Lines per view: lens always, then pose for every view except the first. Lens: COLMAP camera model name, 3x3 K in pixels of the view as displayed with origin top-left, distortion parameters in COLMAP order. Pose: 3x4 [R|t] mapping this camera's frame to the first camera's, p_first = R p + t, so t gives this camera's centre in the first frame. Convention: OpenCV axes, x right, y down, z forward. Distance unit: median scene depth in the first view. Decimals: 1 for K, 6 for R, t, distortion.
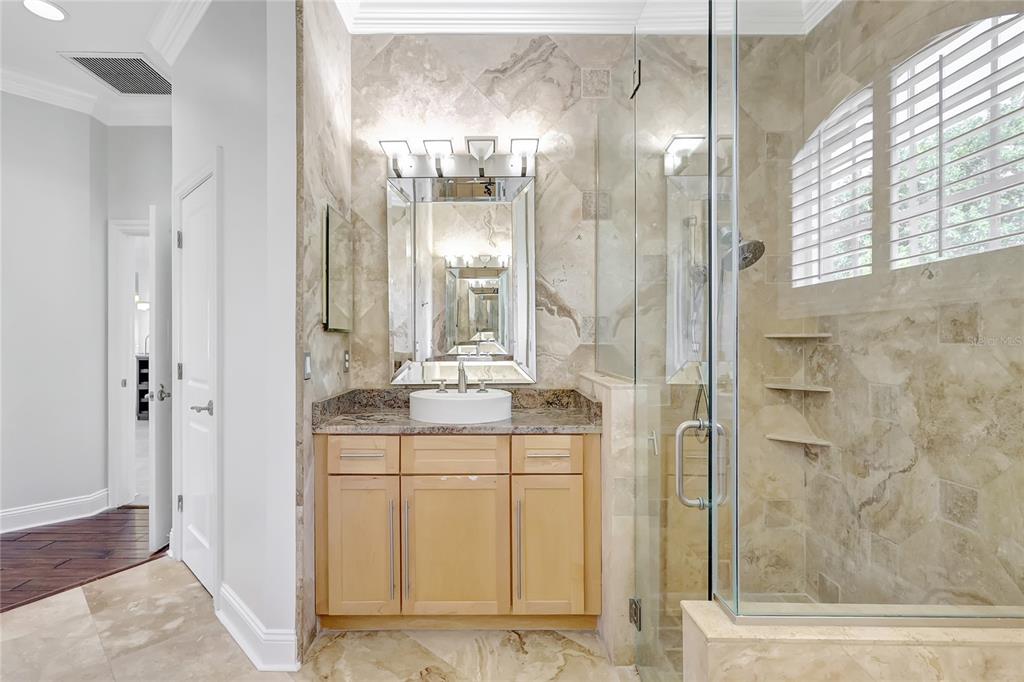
lens RADIAL K [[477.7, 0, 503.1], [0, 477.7, 346.3], [0, 0, 1]] dist [-0.001319, -0.000436]
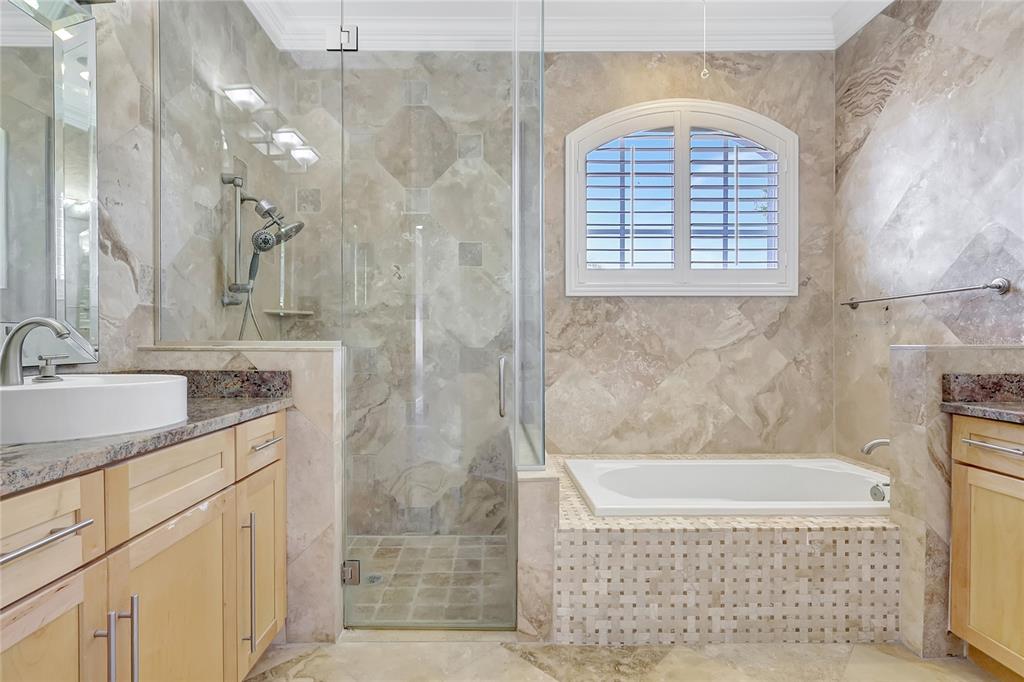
lens RADIAL K [[477.7, 0, 502.9], [0, 477.7, 341.3], [0, 0, 1]] dist [-0.001319, -0.000436]
pose [[-0.003147, 0.002517, 0.999992, -0.648481], [0.004032, 0.999989, -0.002504, 0.065545], [-0.999987, 0.004024, -0.003157, 0.595836]]
